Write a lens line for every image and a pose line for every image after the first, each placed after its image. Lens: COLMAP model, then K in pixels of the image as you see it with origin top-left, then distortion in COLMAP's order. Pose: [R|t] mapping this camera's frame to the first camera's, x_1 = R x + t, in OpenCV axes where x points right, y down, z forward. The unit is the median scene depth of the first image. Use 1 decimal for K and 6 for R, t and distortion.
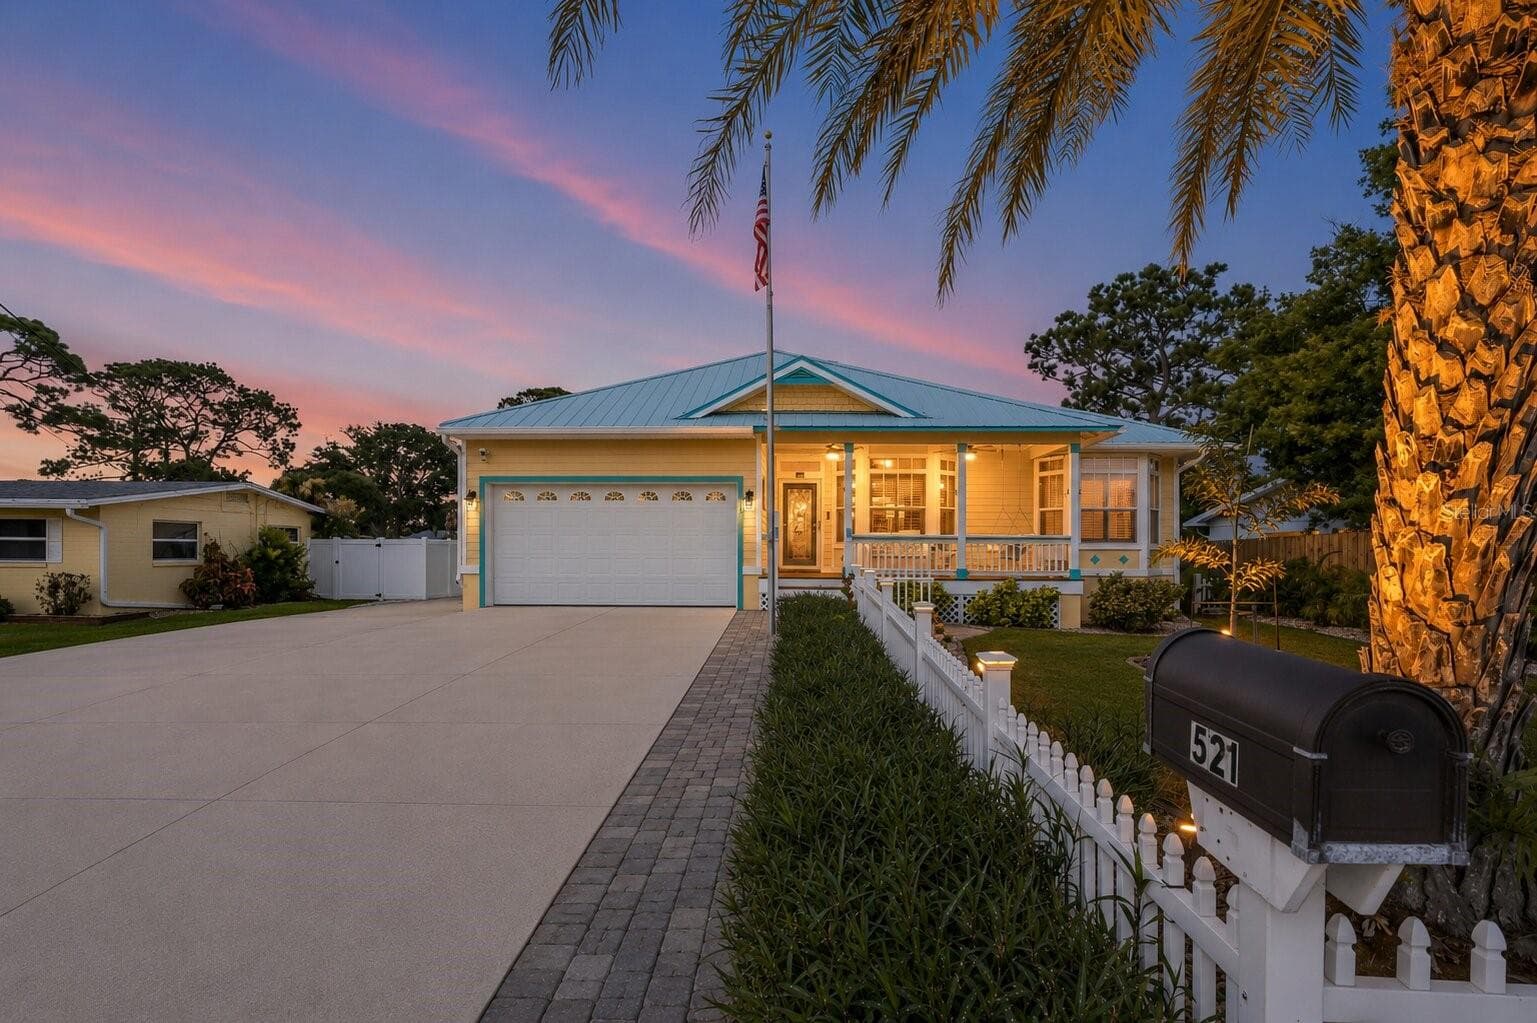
lens RADIAL K [[686.1, 0, 768.2], [0, 686.1, 557.4], [0, 0, 1]] dist [0.001581, -0.000046]
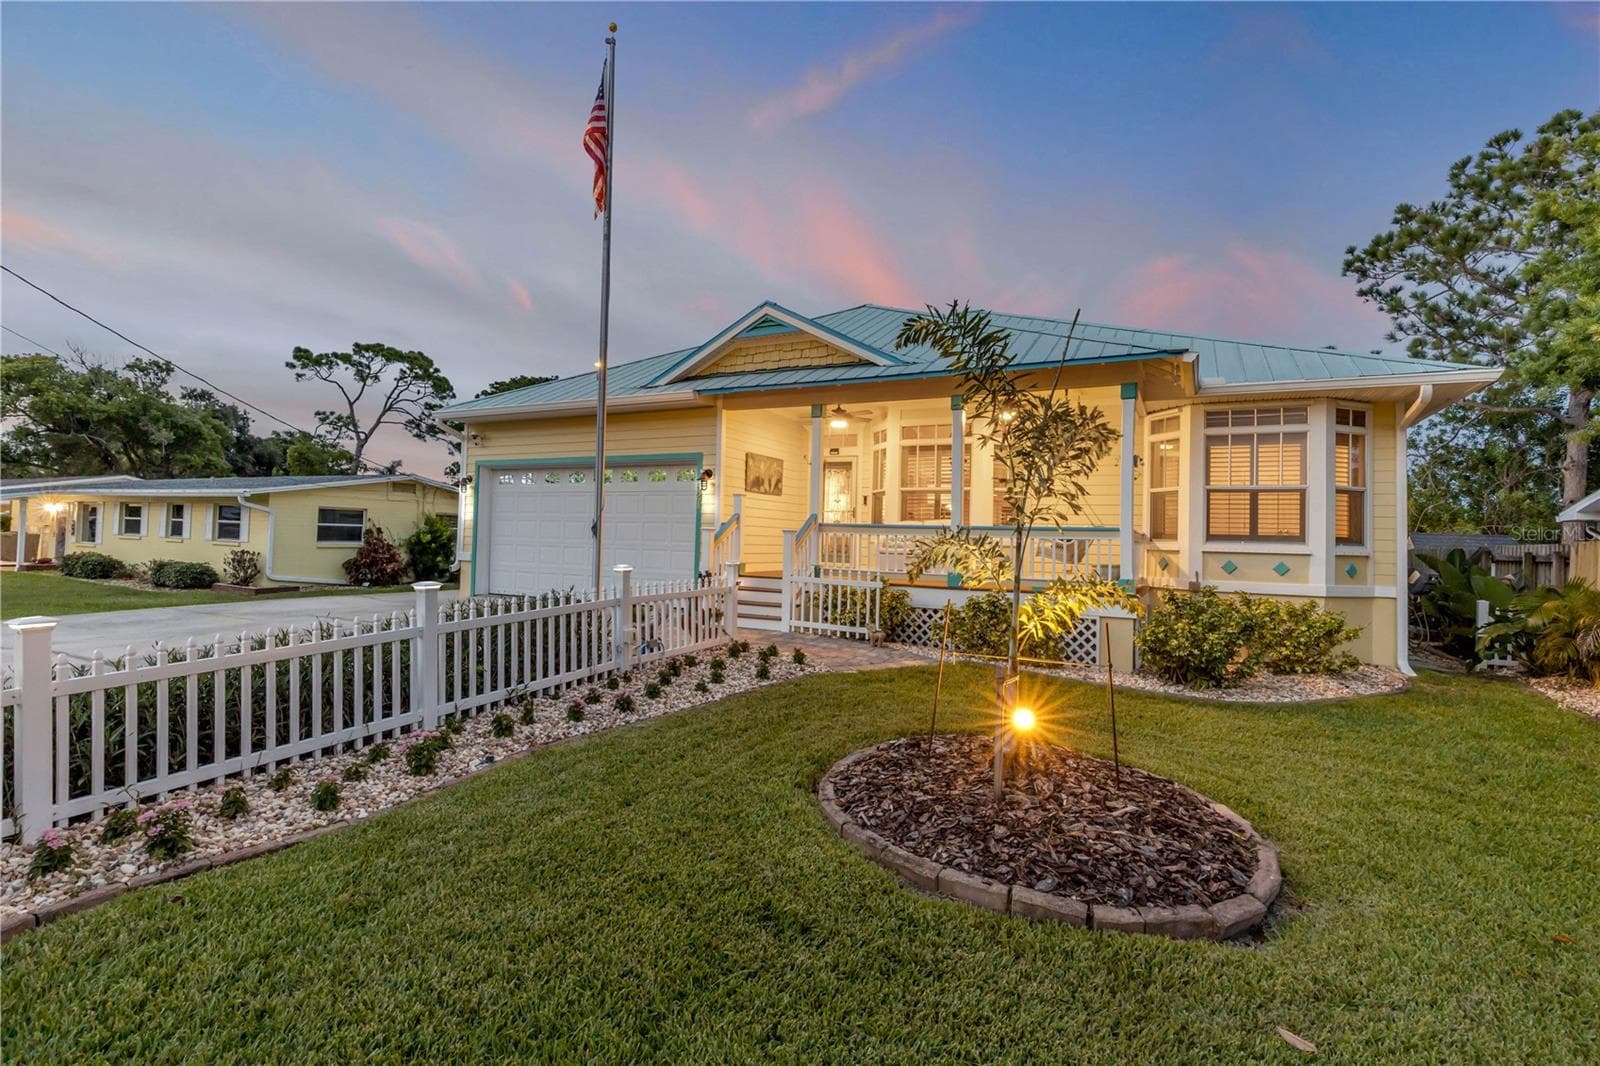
lens RADIAL K [[730.2, 0, 795.0], [0, 730.2, 533.9], [0, 0, 1]] dist [0.003811, -0.000331]
pose [[0.916083, 0.014718, -0.400718, 0.359977], [-0.025302, 0.999456, -0.021133, -0.003598], [0.400189, 0.029498, 0.915958, 0.205270]]
